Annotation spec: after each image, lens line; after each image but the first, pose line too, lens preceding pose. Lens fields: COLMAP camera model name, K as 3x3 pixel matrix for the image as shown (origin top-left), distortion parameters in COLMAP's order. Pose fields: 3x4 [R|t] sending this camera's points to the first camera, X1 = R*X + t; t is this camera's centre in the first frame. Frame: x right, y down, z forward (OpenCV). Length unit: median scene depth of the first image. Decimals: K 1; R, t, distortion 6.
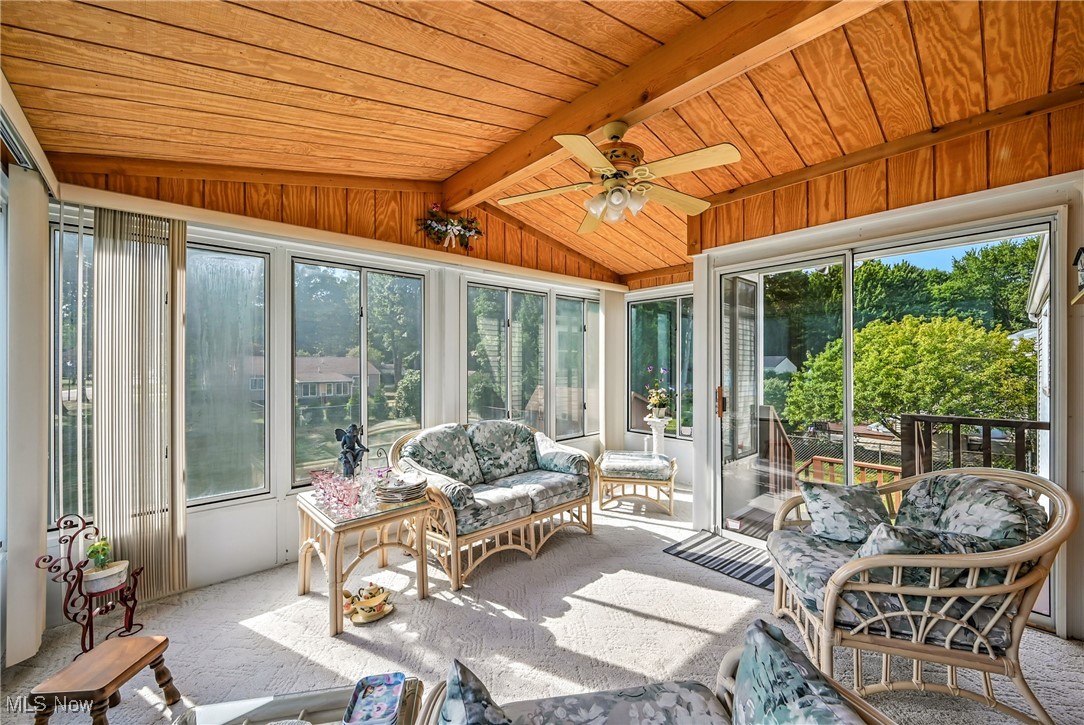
lens RADIAL K [[429.8, 0, 542.0], [0, 429.8, 362.5], [0, 0, 1]] dist [0.019627, -0.000022]
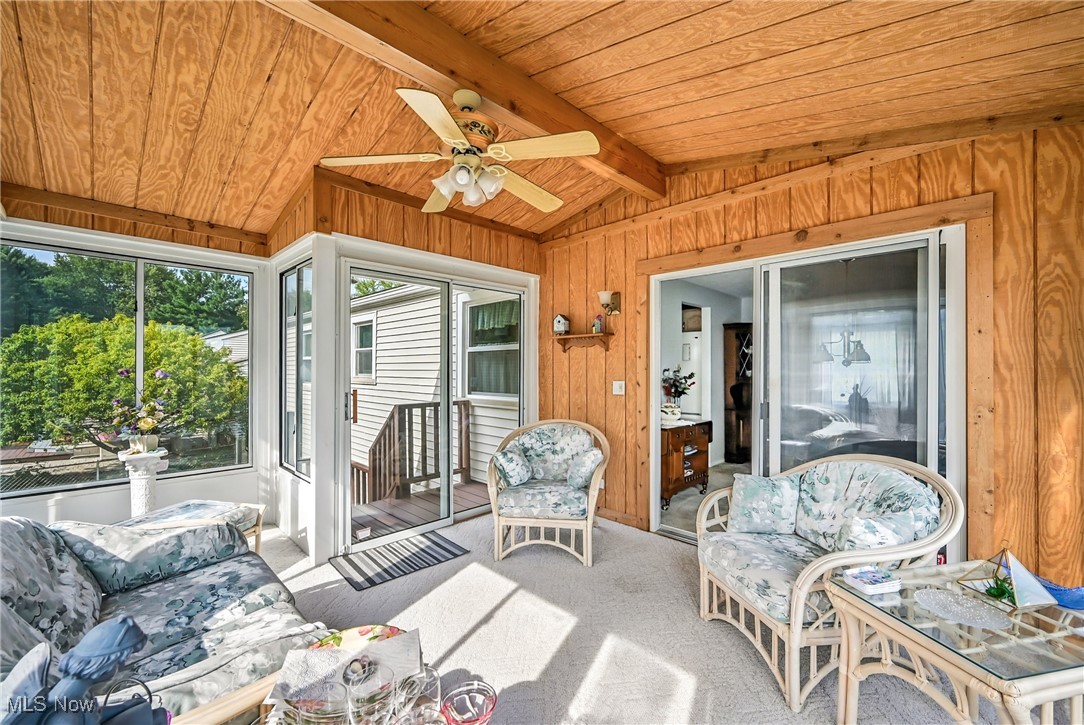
lens RADIAL K [[449.9, 0, 542.0], [0, 449.9, 362.5], [0, 0, 1]] dist [-0.000635, -0.000008]
pose [[-0.050322, 0.018312, 0.998565, -0.609668], [-0.007613, 0.999796, -0.018718, 0.015877], [-0.998704, -0.008544, -0.050172, 0.709336]]
